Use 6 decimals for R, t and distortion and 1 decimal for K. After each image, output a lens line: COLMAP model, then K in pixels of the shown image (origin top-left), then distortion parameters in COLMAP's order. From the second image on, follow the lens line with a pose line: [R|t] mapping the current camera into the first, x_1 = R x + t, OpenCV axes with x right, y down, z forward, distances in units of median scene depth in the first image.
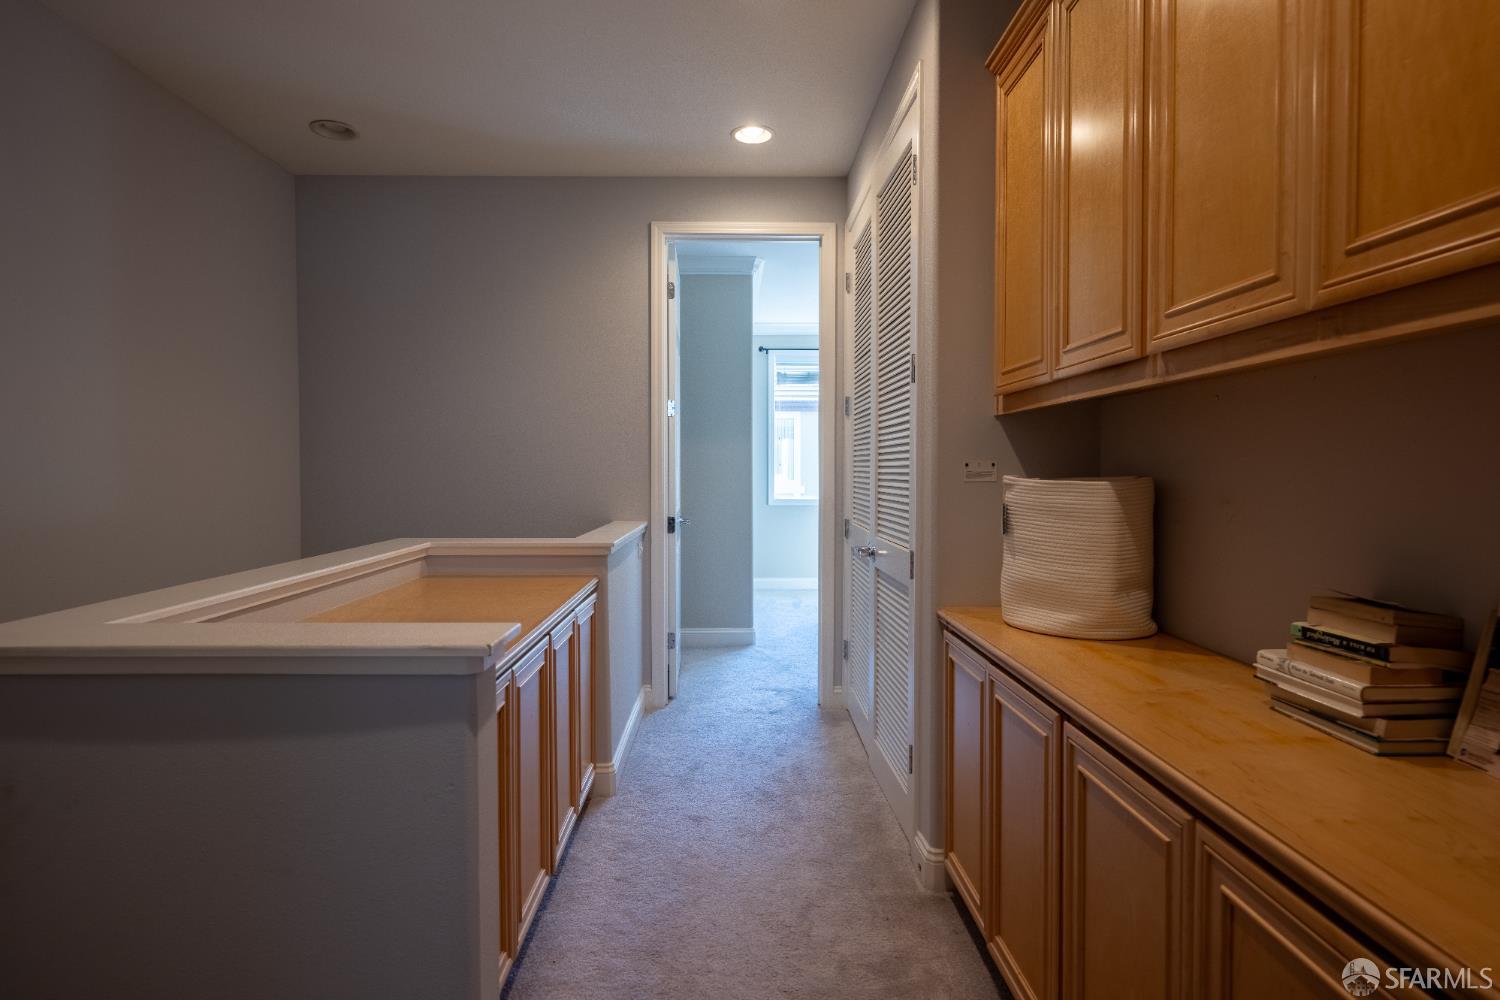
lens RADIAL K [[778.1, 0, 748.5], [0, 778.1, 489.9], [0, 0, 1]] dist [-0.004689, 0.001415]
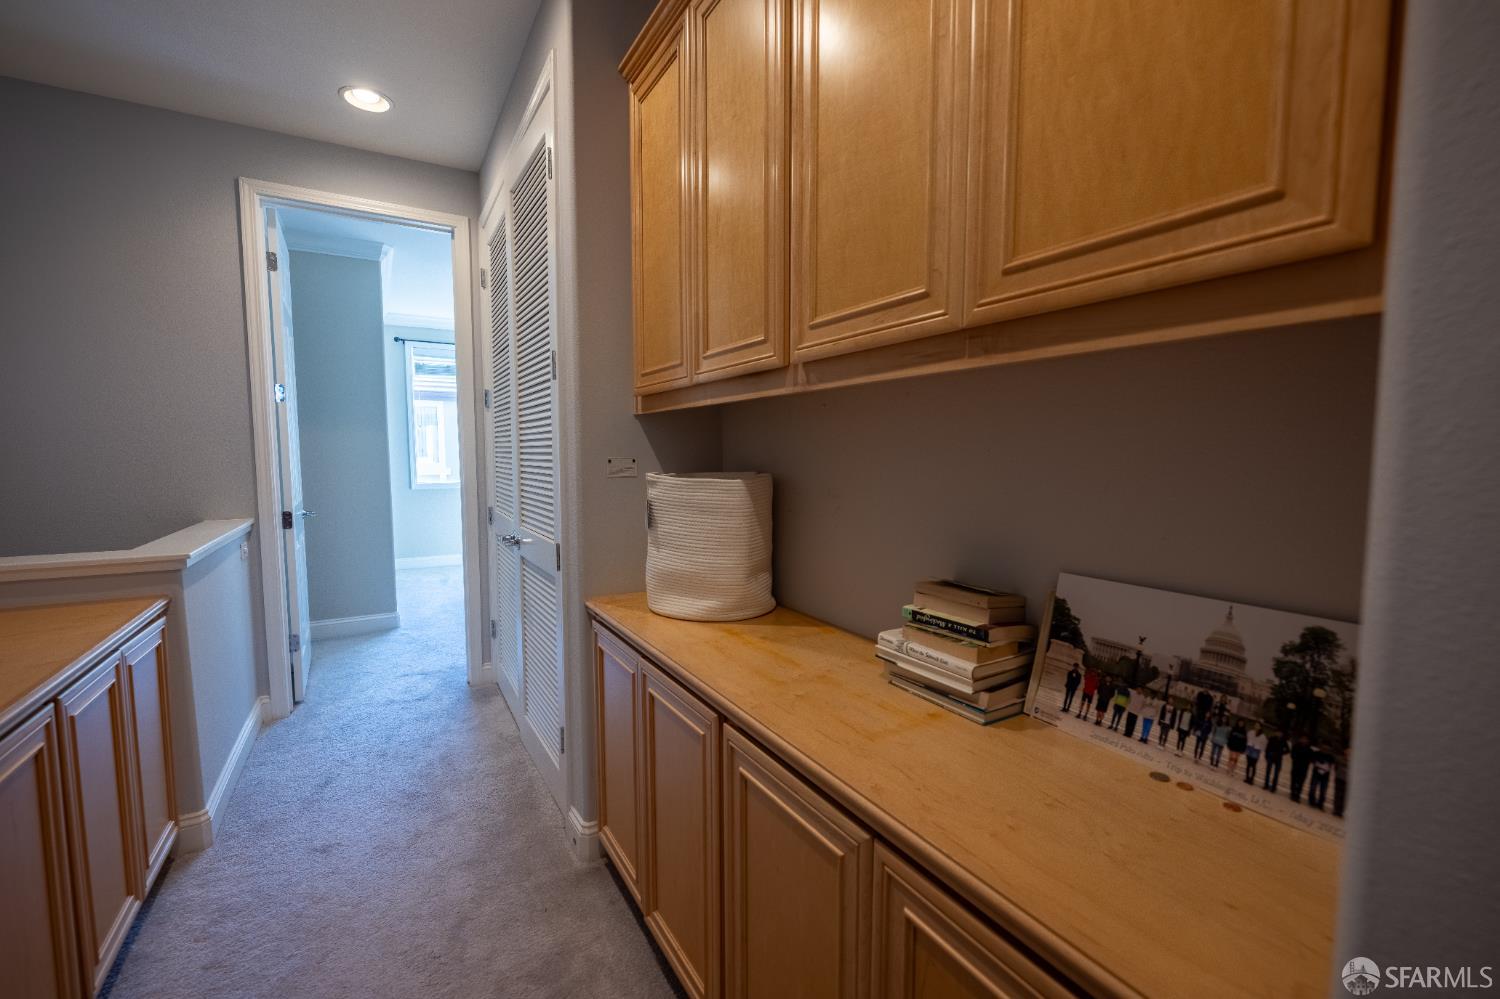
lens RADIAL K [[619.0, 0, 743.2], [0, 619.0, 500.2], [0, 0, 1]] dist [-0.003023, 0.000235]
pose [[0.871218, -0.038336, 0.489397, 0.028843], [0.013131, 0.998409, 0.054832, -0.024243], [-0.490721, -0.041344, 0.870335, 0.192547]]
